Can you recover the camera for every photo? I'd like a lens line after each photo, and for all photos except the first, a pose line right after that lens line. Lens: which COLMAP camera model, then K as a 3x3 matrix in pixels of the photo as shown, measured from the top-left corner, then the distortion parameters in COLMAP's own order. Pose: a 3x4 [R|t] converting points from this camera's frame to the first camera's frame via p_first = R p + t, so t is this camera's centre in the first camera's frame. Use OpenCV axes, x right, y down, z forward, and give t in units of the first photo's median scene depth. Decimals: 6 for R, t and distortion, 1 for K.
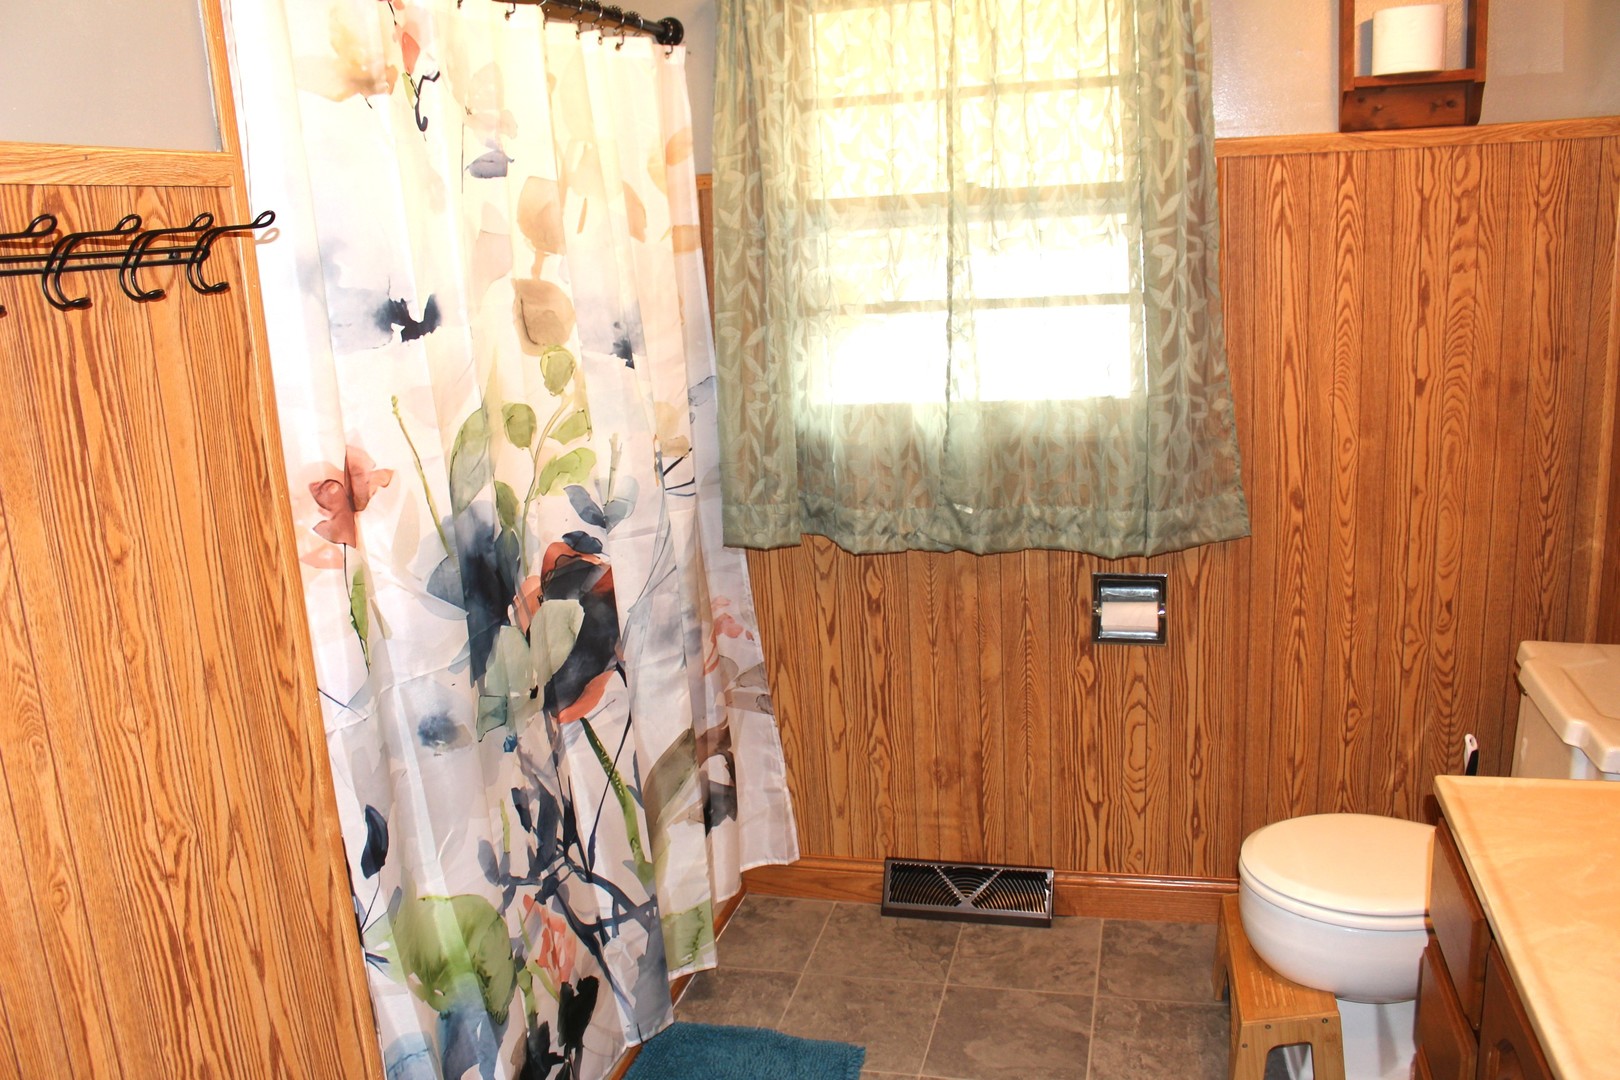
lens RADIAL K [[1330.3, 0, 795.8], [0, 1330.3, 543.5], [0, 0, 1]] dist [-0.155709, 0.114438]
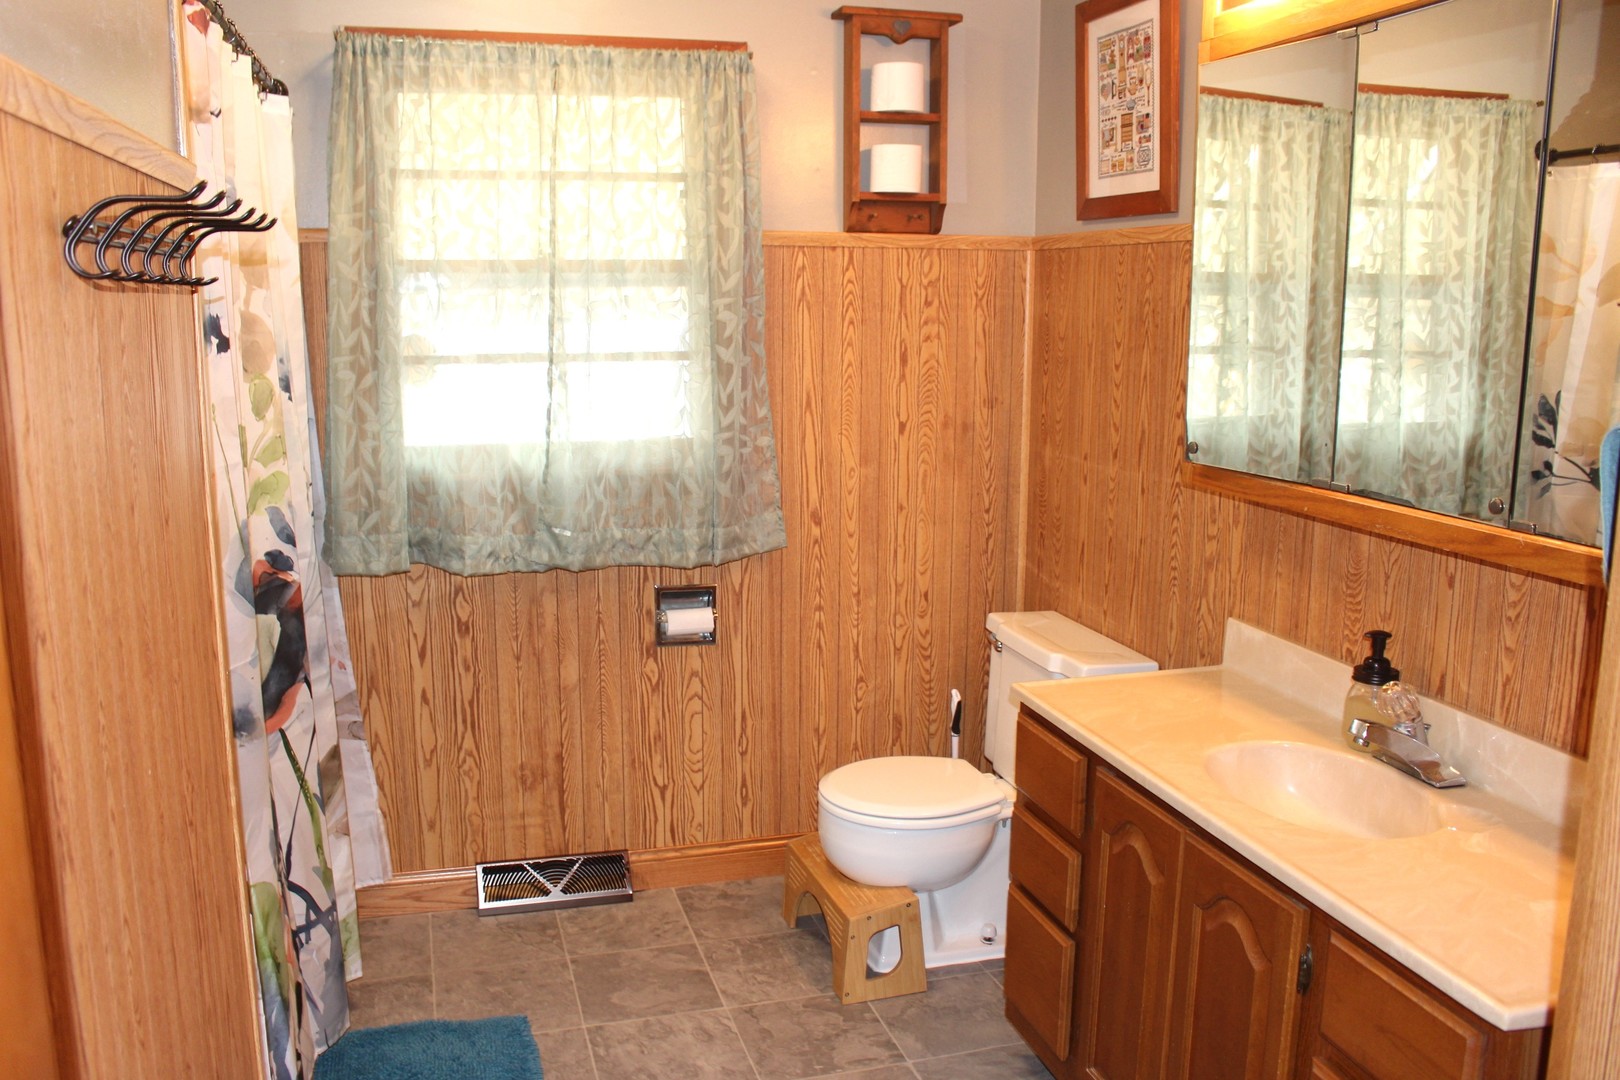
lens RADIAL K [[1330.3, 0, 813.2], [0, 1330.3, 536.4], [0, 0, 1]] dist [-0.155709, 0.114438]
pose [[0.853114, -0.025840, 0.521084, -0.296631], [0.063821, 0.996440, -0.055075, 0.056747], [-0.517806, 0.080241, 0.851727, -0.095199]]
